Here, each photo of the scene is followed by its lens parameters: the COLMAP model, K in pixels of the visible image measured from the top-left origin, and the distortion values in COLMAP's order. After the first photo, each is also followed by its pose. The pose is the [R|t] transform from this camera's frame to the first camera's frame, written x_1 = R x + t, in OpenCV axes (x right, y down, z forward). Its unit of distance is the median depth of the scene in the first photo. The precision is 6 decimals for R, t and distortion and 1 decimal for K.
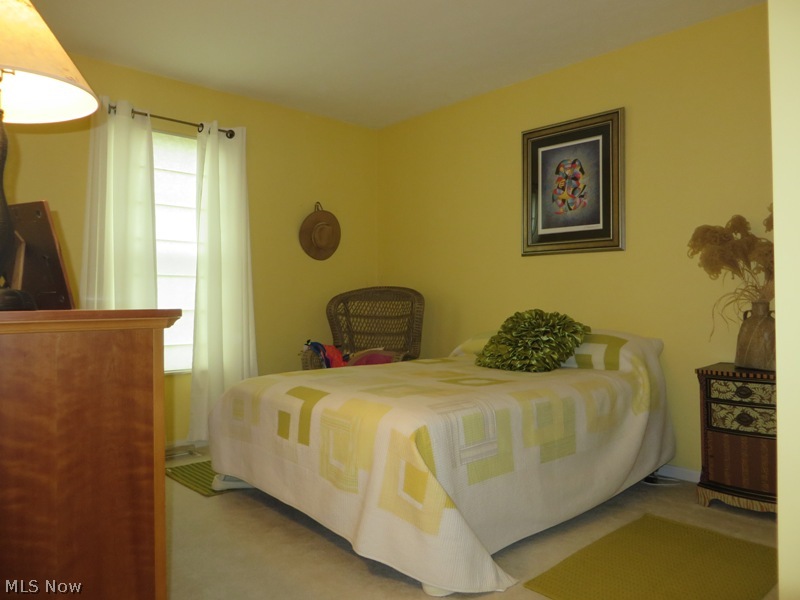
lens RADIAL K [[610.4, 0, 401.5], [0, 610.4, 298.4], [0, 0, 1]] dist [-0.010530, 0.002084]
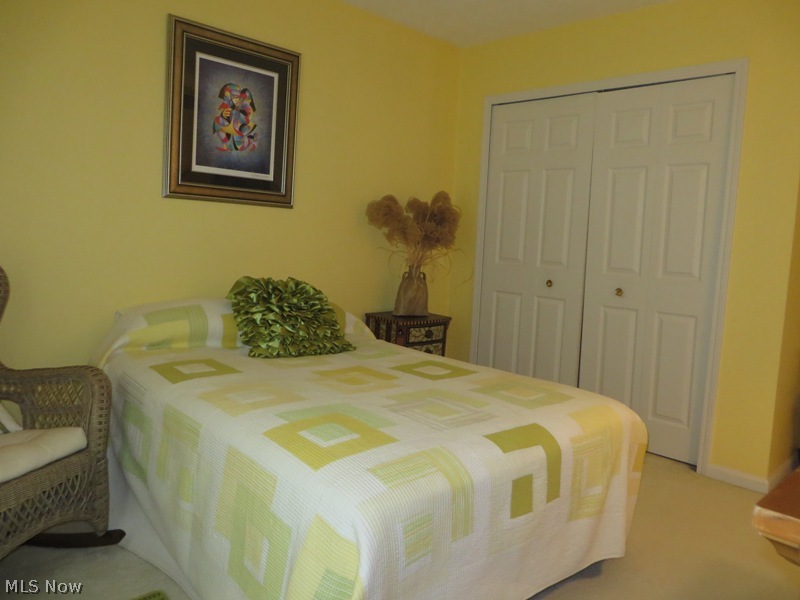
lens RADIAL K [[610.4, 0, 401.3], [0, 610.4, 301.1], [0, 0, 1]] dist [-0.010530, 0.002084]
pose [[-0.028291, -0.109551, 0.993579, -0.565934], [-0.058709, 0.992443, 0.107754, -0.044949], [-0.997874, -0.055284, -0.034509, 0.803084]]
